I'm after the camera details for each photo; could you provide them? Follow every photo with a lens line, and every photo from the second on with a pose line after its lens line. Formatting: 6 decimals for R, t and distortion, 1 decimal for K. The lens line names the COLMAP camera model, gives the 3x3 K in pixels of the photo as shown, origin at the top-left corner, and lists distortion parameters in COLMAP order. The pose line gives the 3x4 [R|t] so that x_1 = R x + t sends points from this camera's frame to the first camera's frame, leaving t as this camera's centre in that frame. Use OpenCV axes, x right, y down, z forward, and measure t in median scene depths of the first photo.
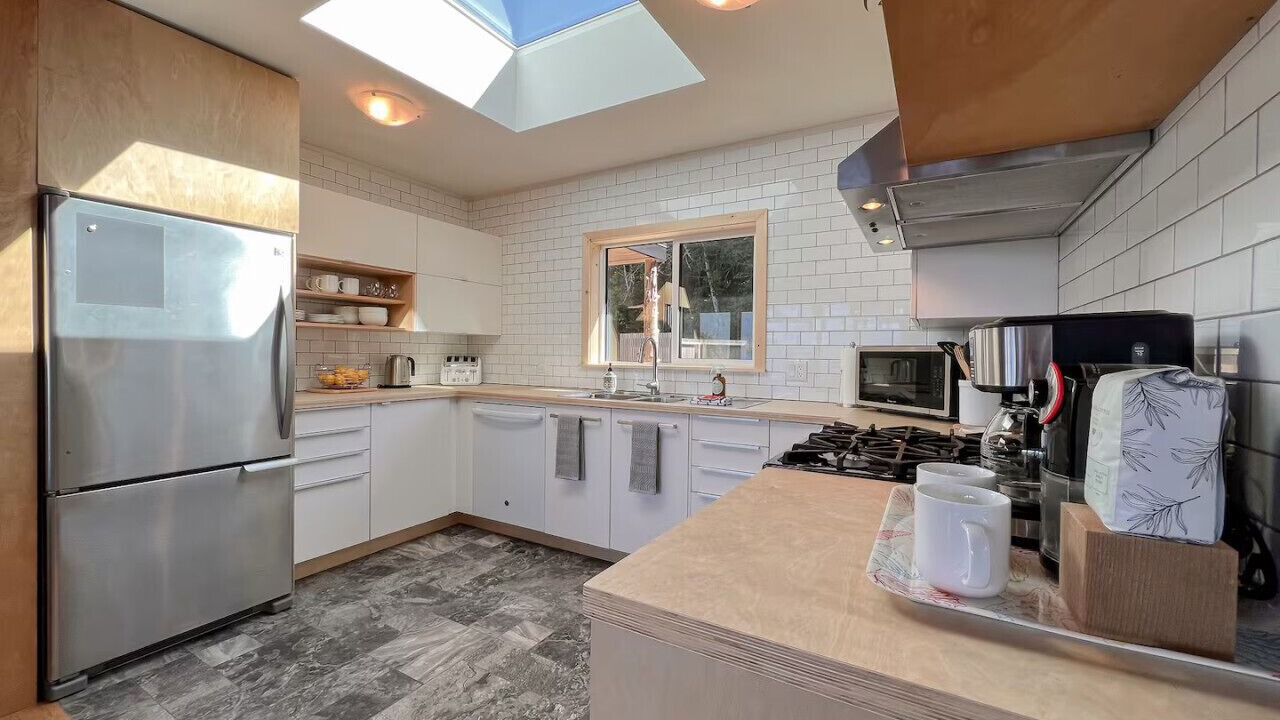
lens RADIAL K [[519.6, 0, 651.0], [0, 519.6, 357.1], [0, 0, 1]] dist [-0.000829, -0.000503]
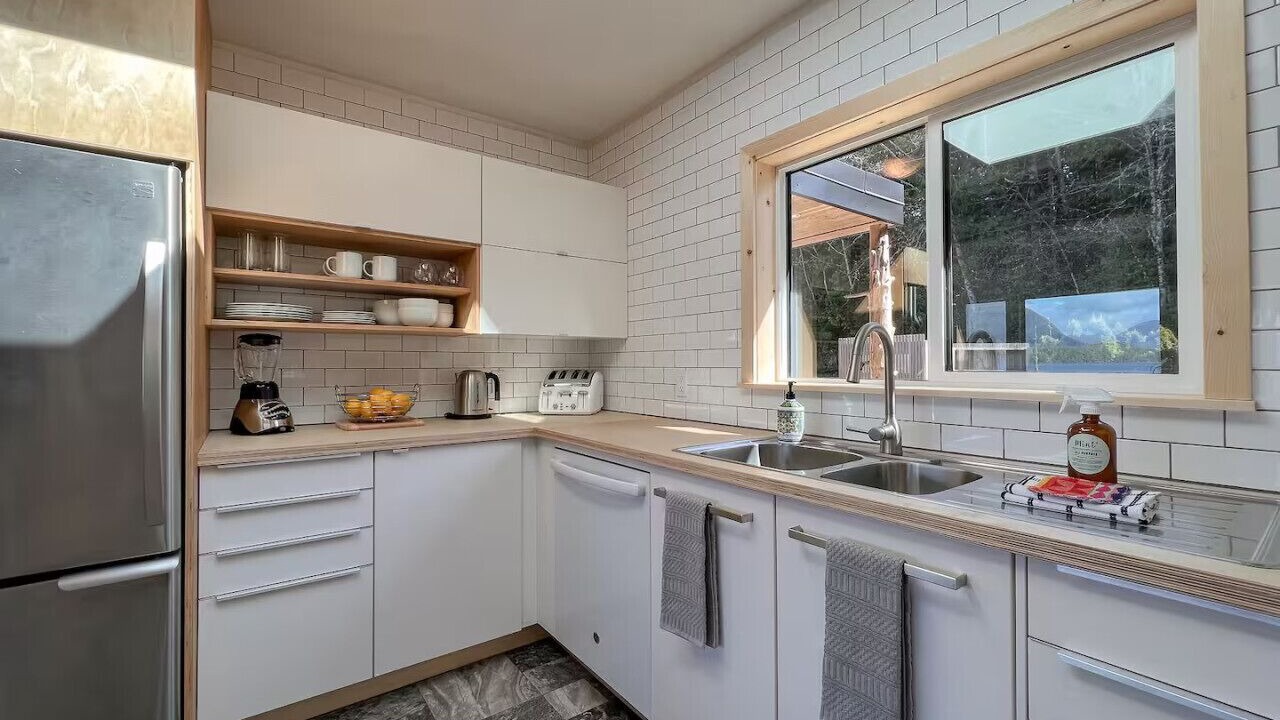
lens RADIAL K [[519.6, 0, 642.8], [0, 519.6, 358.7], [0, 0, 1]] dist [-0.000829, -0.000503]
pose [[0.907336, -0.019155, -0.419970, 0.003178], [0.010767, 0.999693, -0.022336, -0.001452], [0.420268, 0.015745, 0.907263, 0.496691]]
